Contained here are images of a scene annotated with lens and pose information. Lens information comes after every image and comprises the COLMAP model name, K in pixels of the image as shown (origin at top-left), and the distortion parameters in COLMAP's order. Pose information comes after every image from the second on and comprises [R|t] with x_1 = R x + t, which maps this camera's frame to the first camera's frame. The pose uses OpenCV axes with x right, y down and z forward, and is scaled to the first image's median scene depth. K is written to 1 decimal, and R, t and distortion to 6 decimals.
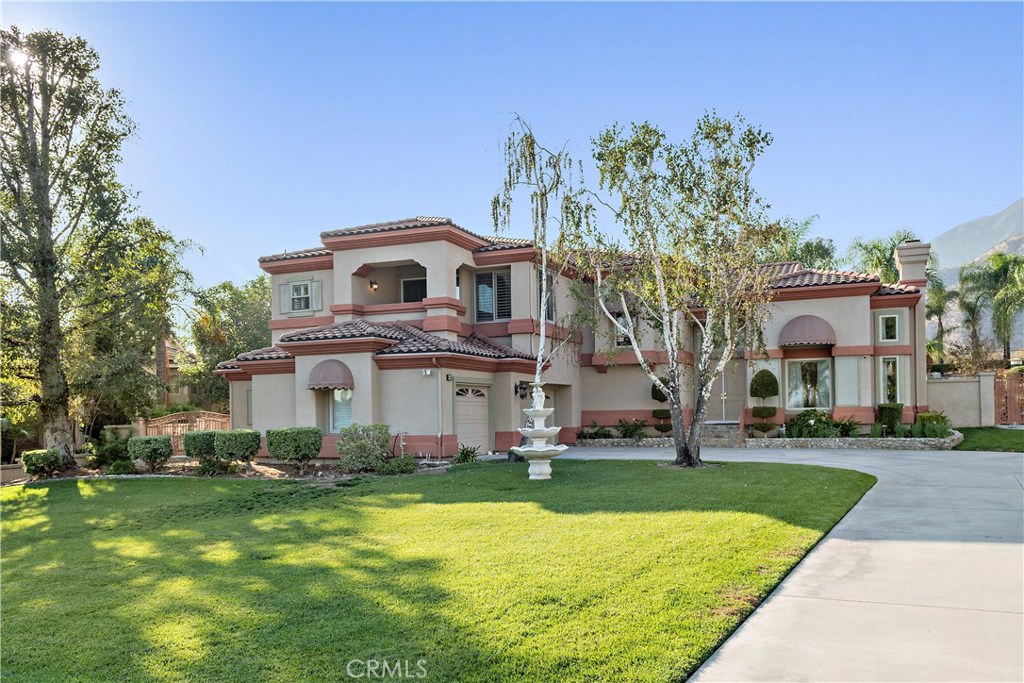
lens RADIAL K [[762.2, 0, 530.0], [0, 762.2, 388.2], [0, 0, 1]] dist [0.013299, -0.006274]
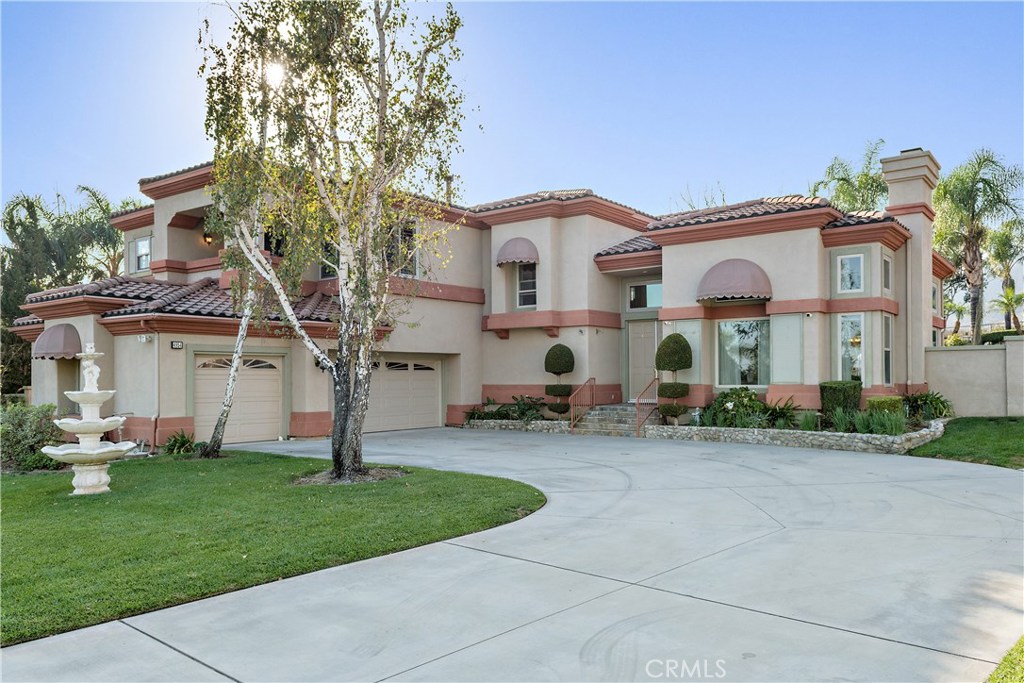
lens RADIAL K [[730.9, 0, 512.7], [0, 730.9, 349.7], [0, 0, 1]] dist [0.031269, 0.000487]
pose [[0.972746, -0.000154, -0.231871, 0.331235], [-0.001257, 0.999982, -0.005937, -0.004050], [0.231868, 0.006066, 0.972728, 0.275121]]
